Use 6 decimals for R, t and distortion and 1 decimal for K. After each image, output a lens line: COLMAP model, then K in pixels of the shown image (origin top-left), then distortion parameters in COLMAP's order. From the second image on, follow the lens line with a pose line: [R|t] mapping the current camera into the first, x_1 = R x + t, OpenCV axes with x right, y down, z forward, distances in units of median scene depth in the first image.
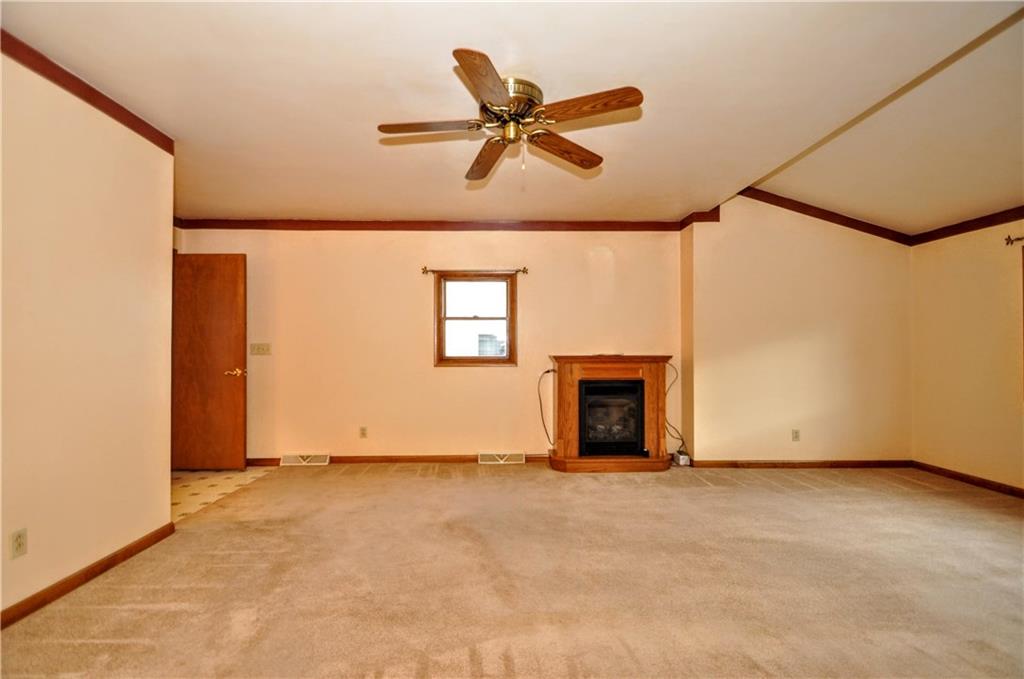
lens RADIAL K [[444.4, 0, 512.2], [0, 444.4, 349.8], [0, 0, 1]] dist [0.014965, -0.017471]
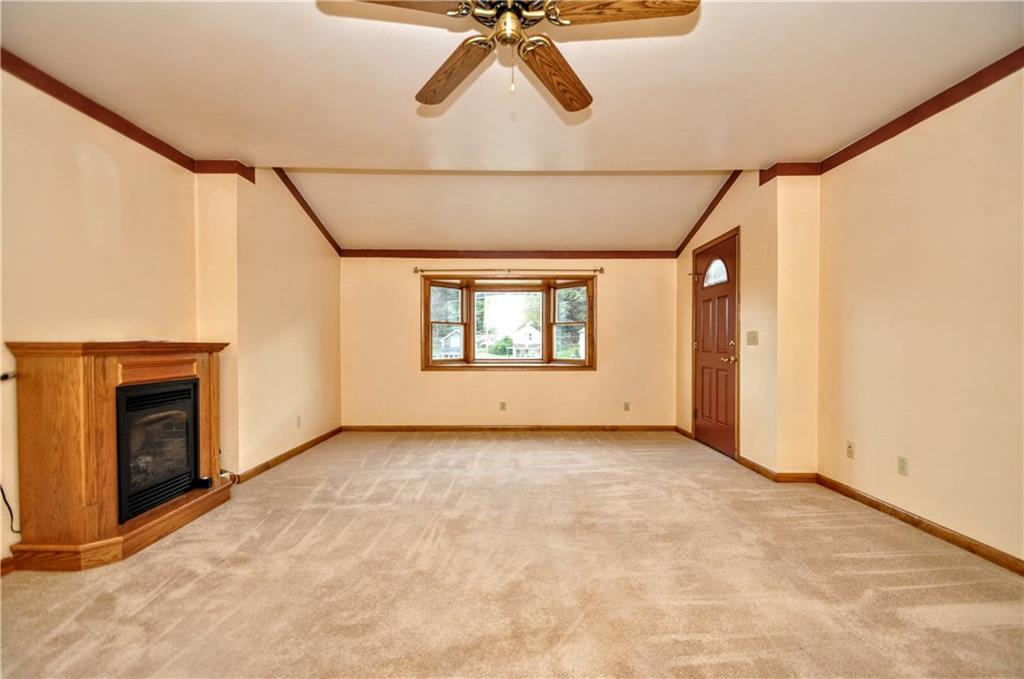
lens RADIAL K [[444.4, 0, 512.2], [0, 444.4, 349.8], [0, 0, 1]] dist [0.014965, -0.017471]
pose [[0.022017, -0.011121, 0.999696, -0.378711], [-0.006506, 0.999915, 0.011267, 0.013807], [-0.999736, -0.006753, 0.021942, 0.503988]]
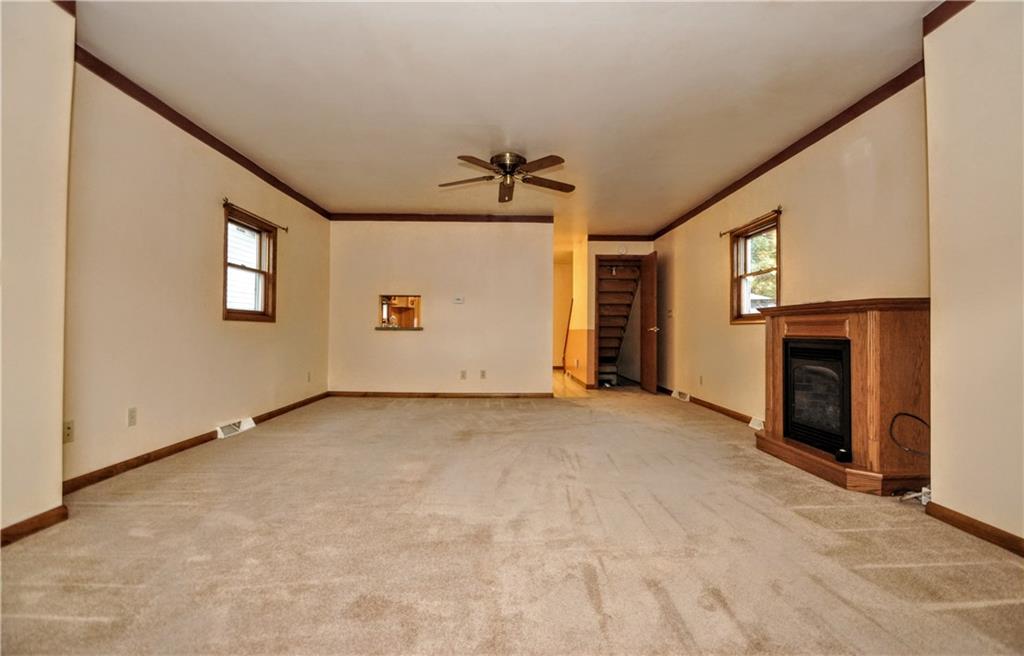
lens RADIAL K [[451.9, 0, 507.5], [0, 451.9, 324.2], [0, 0, 1]] dist [-0.000503, -0.000063]
pose [[-0.024772, -0.011668, -0.999625, 0.938369], [0.001368, 0.999931, -0.011705, 0.052688], [0.999692, -0.001657, -0.024755, 0.540769]]
